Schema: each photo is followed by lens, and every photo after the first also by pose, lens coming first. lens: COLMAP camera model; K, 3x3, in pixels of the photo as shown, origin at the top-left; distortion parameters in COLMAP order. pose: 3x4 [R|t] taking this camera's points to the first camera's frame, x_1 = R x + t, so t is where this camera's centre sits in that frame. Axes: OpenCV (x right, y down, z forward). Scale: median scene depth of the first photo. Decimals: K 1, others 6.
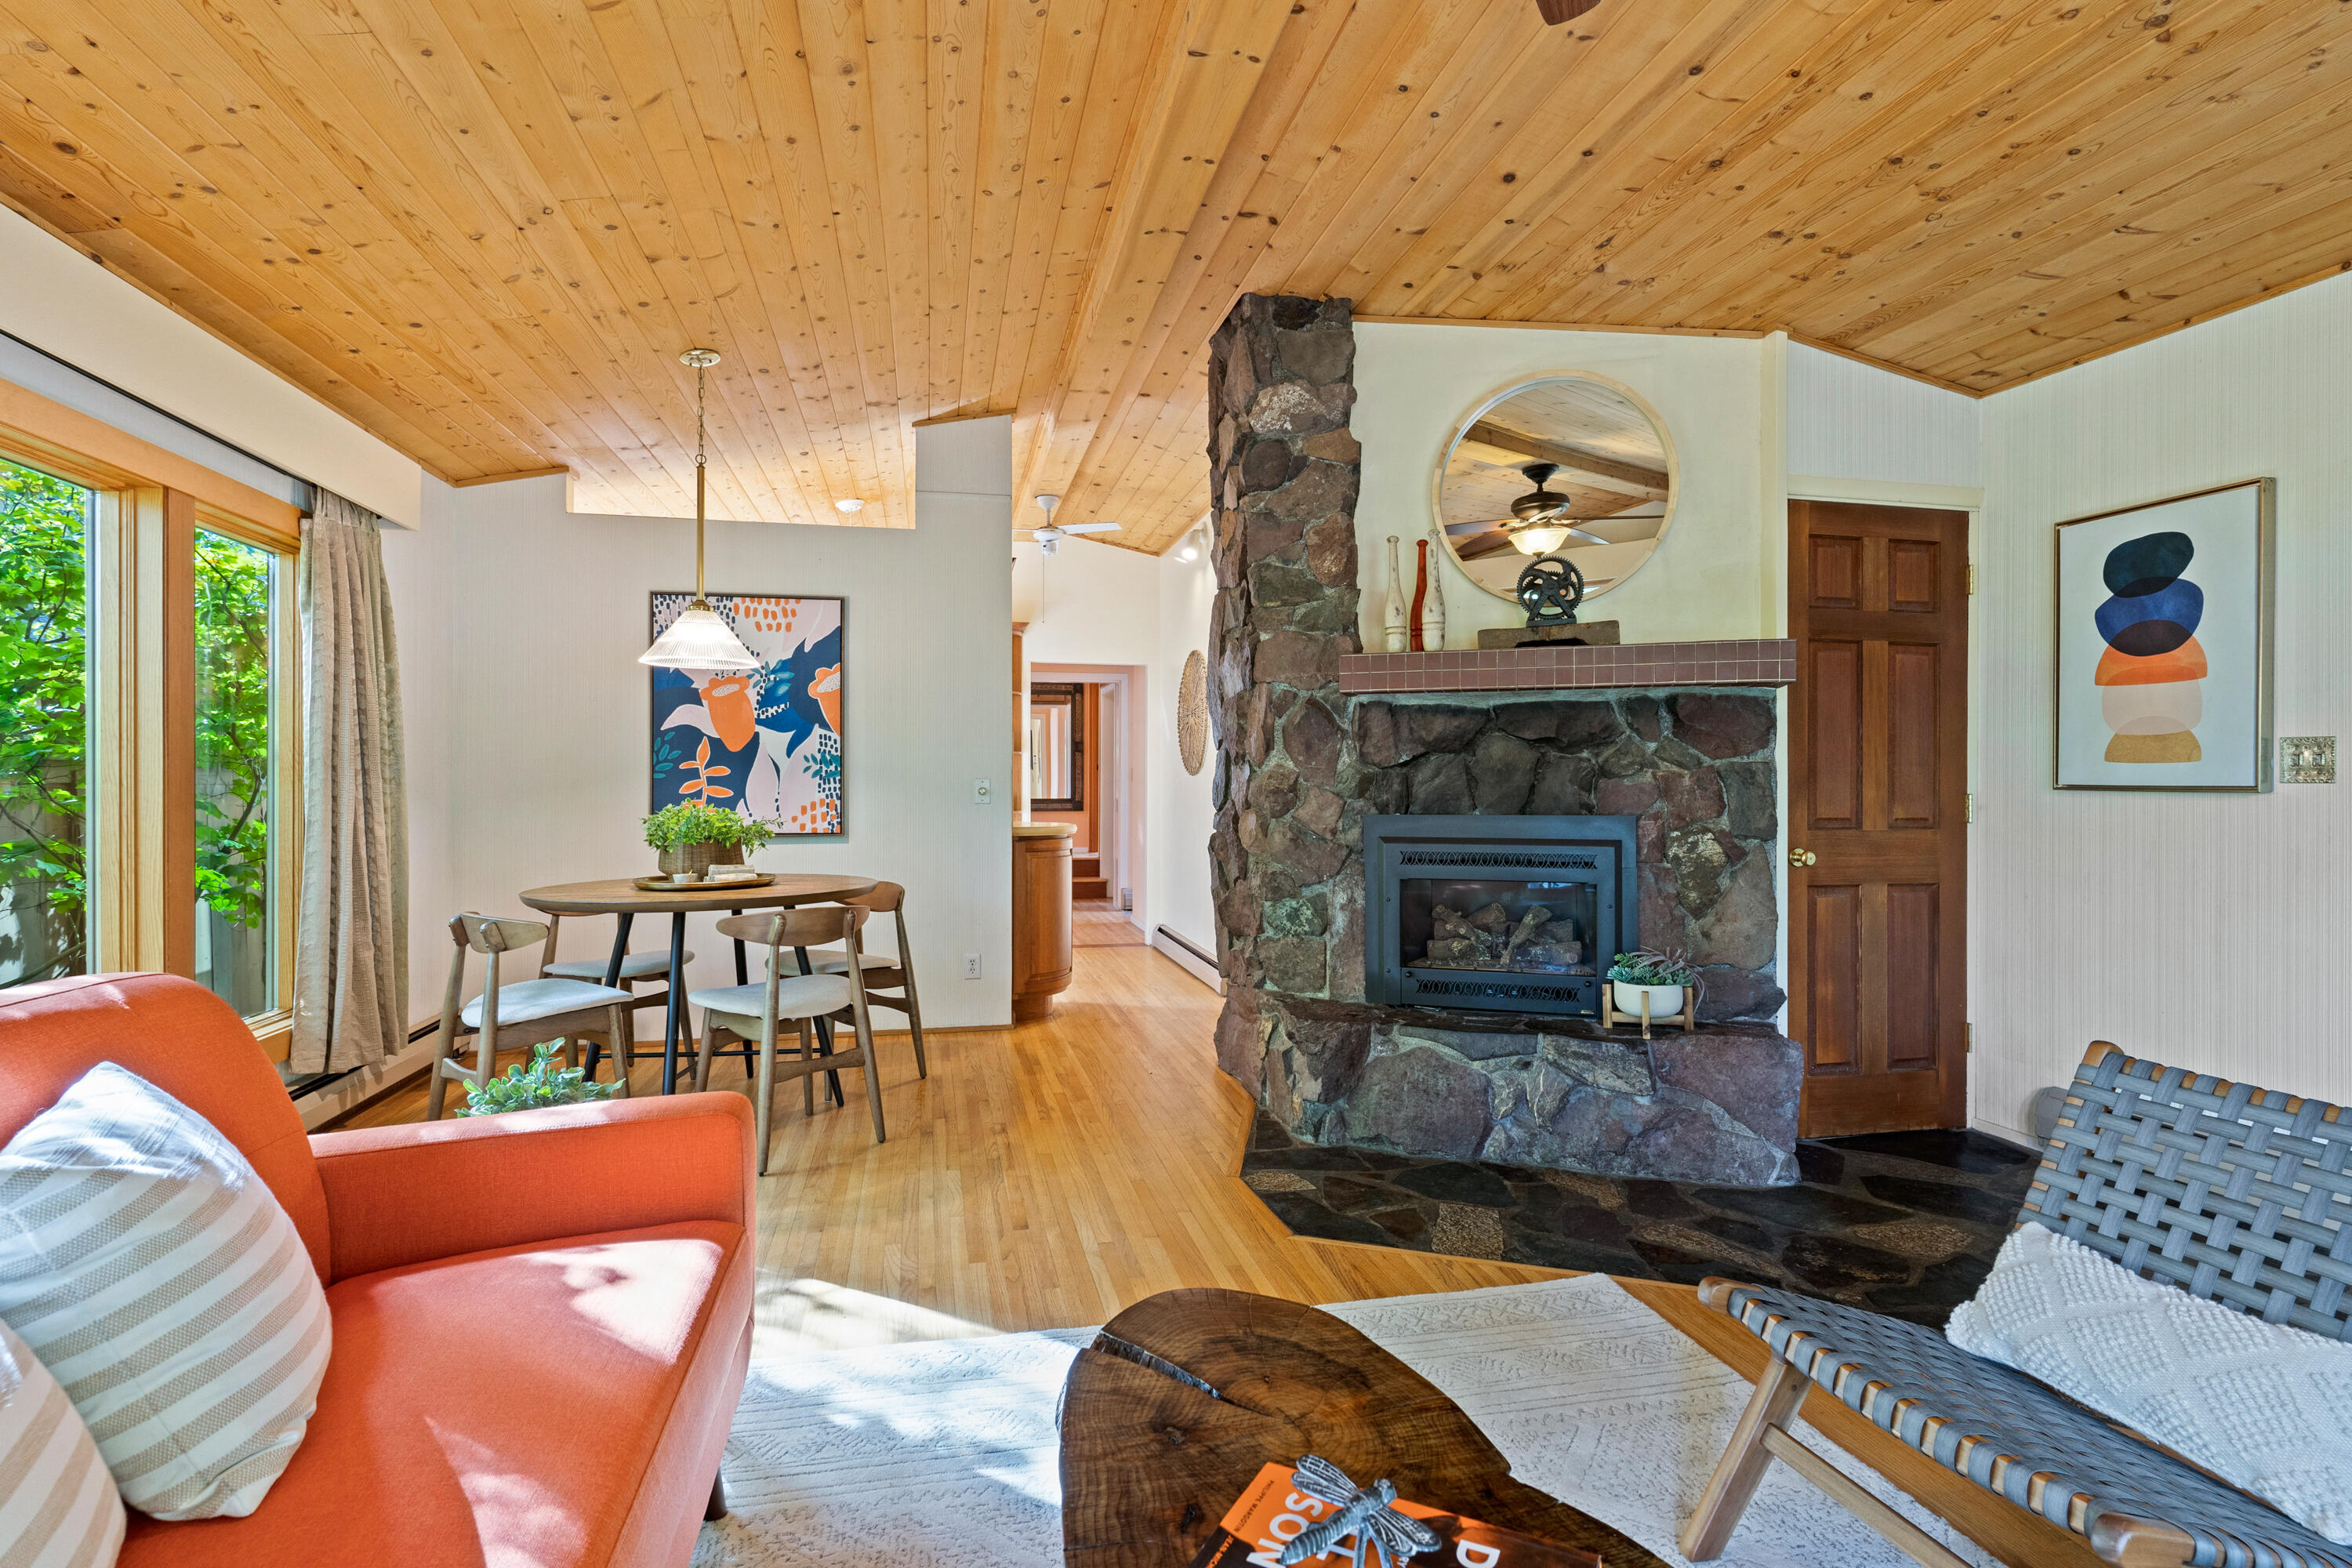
lens RADIAL K [[1126.7, 0, 1184.8], [0, 1126.7, 785.0], [0, 0, 1]] dist [0.001208, -0.000581]
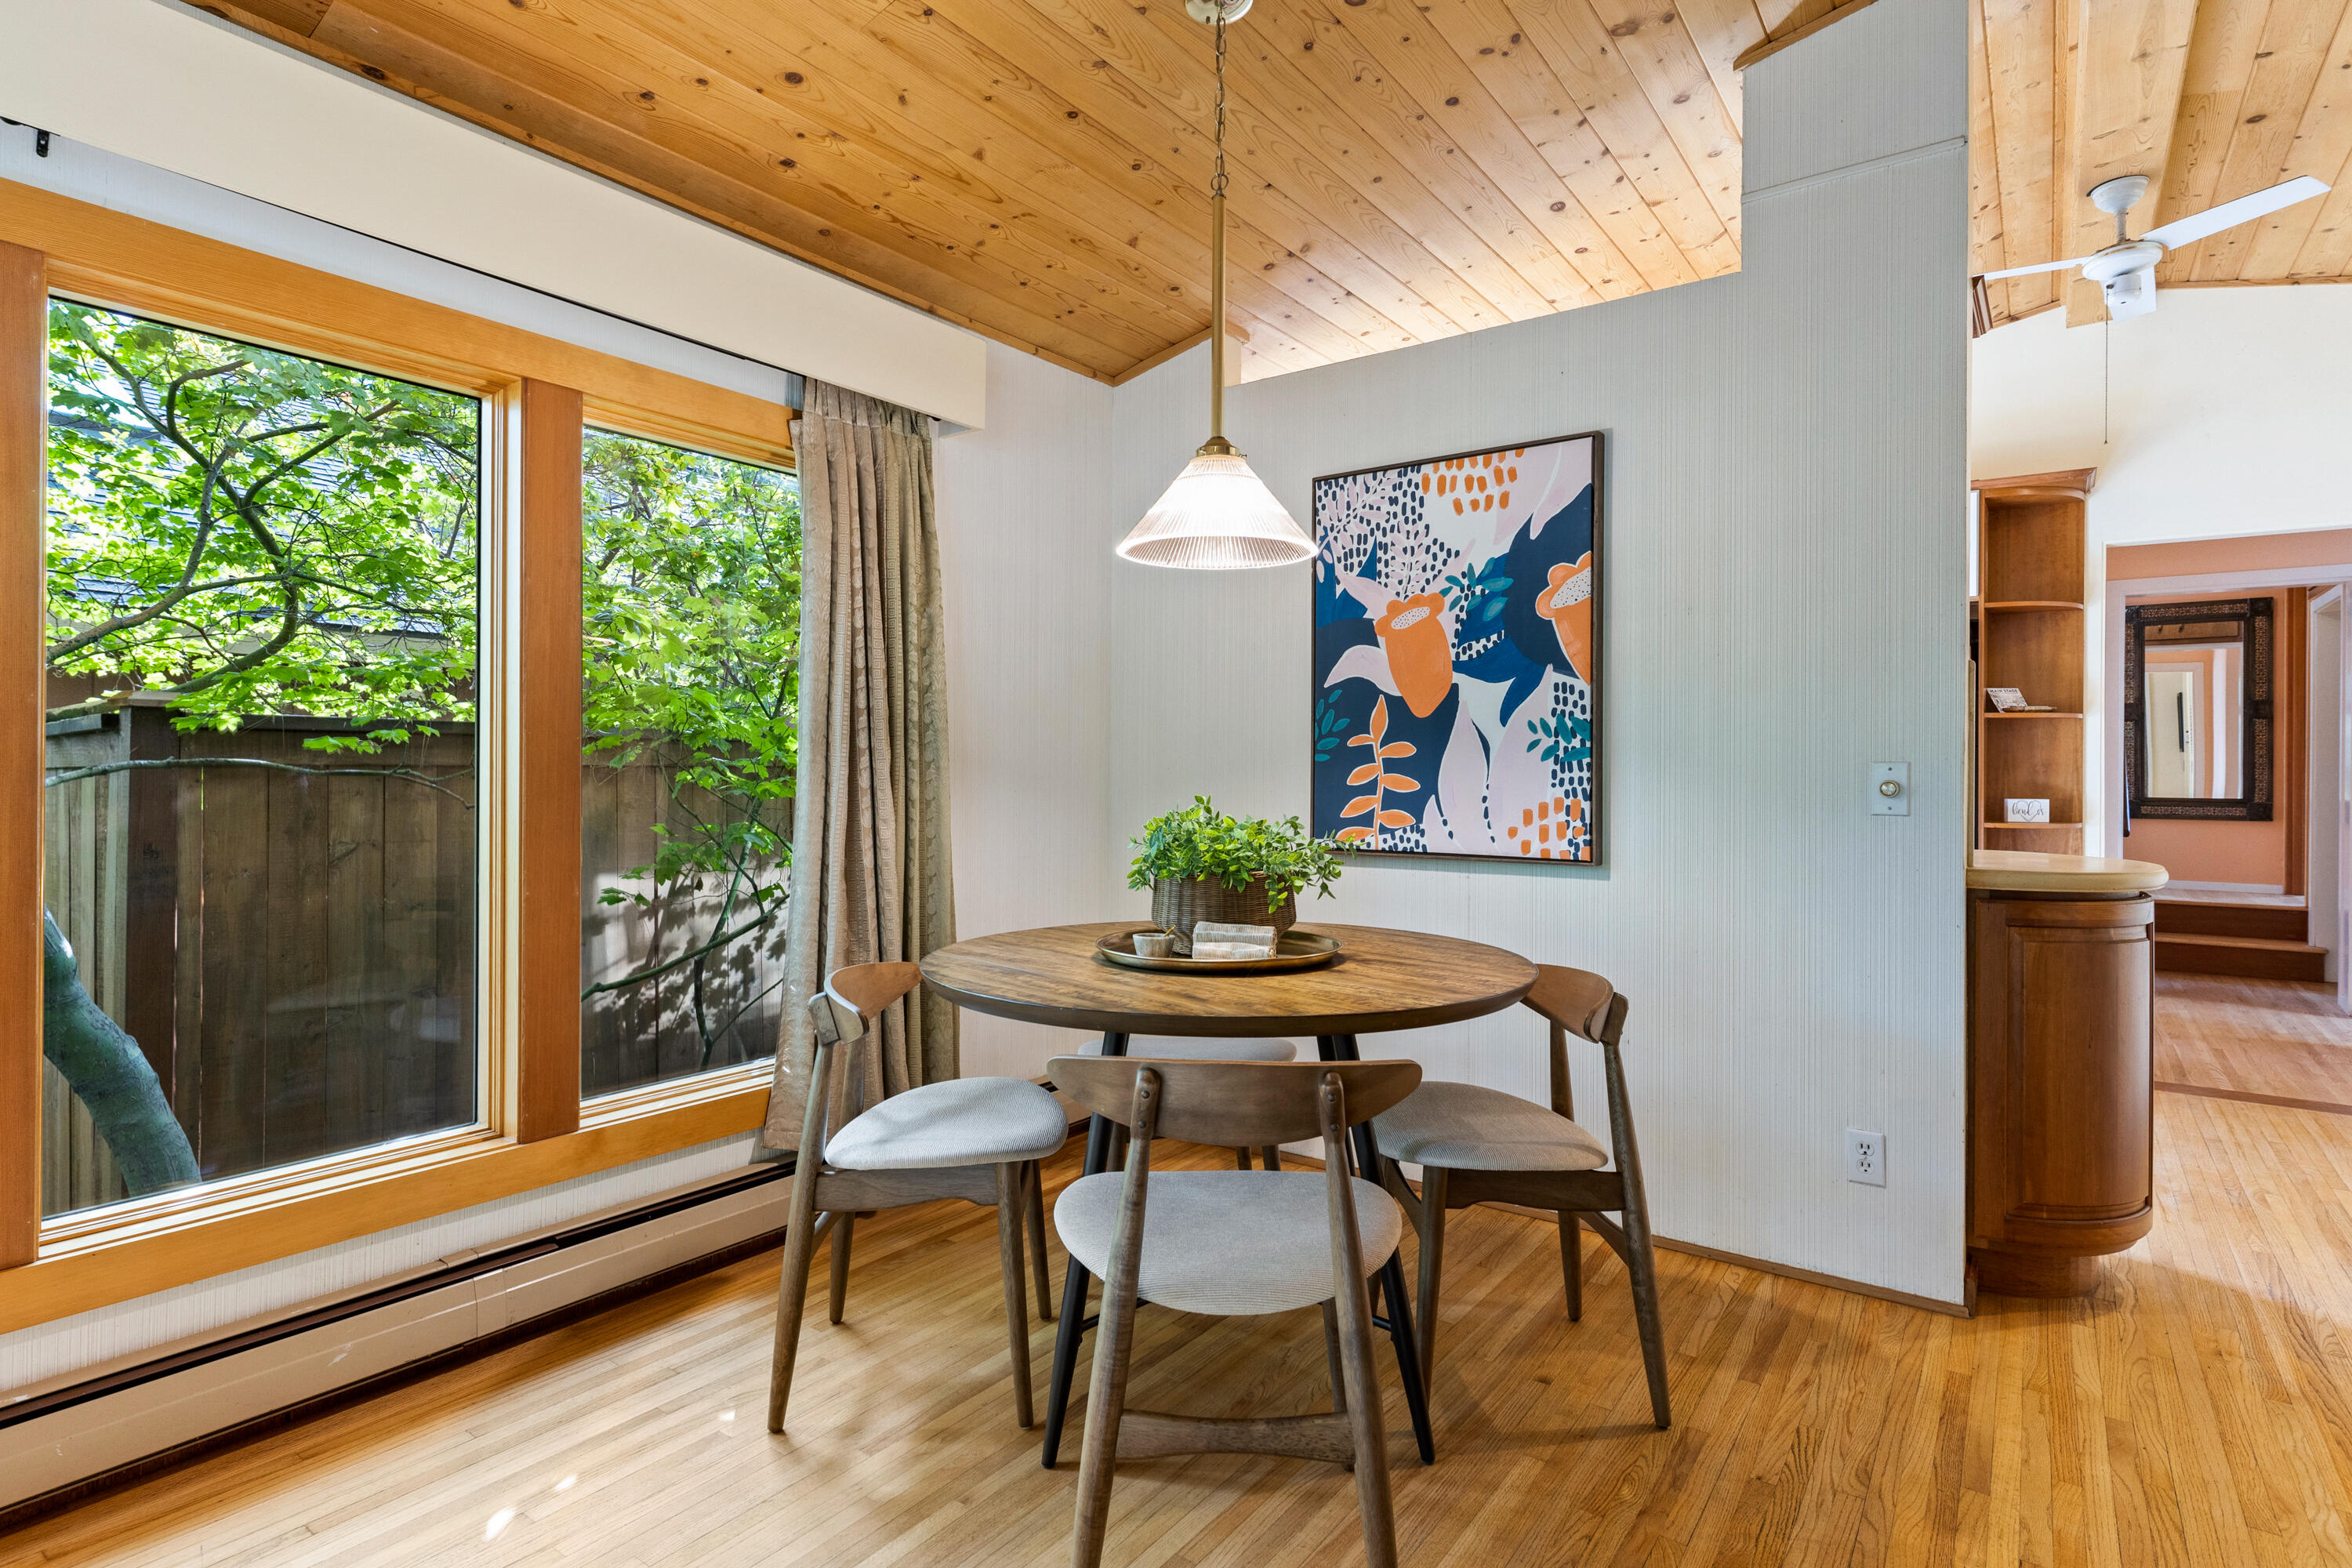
lens RADIAL K [[1194.1, 0, 1172.9], [0, 1194.1, 765.2], [0, 0, 1]] dist [0.003326, -0.000549]
pose [[0.658875, 0.001824, -0.752250, -0.002066], [-0.005629, 0.999981, -0.002506, -0.001455], [0.752231, 0.005886, 0.658873, 0.469475]]
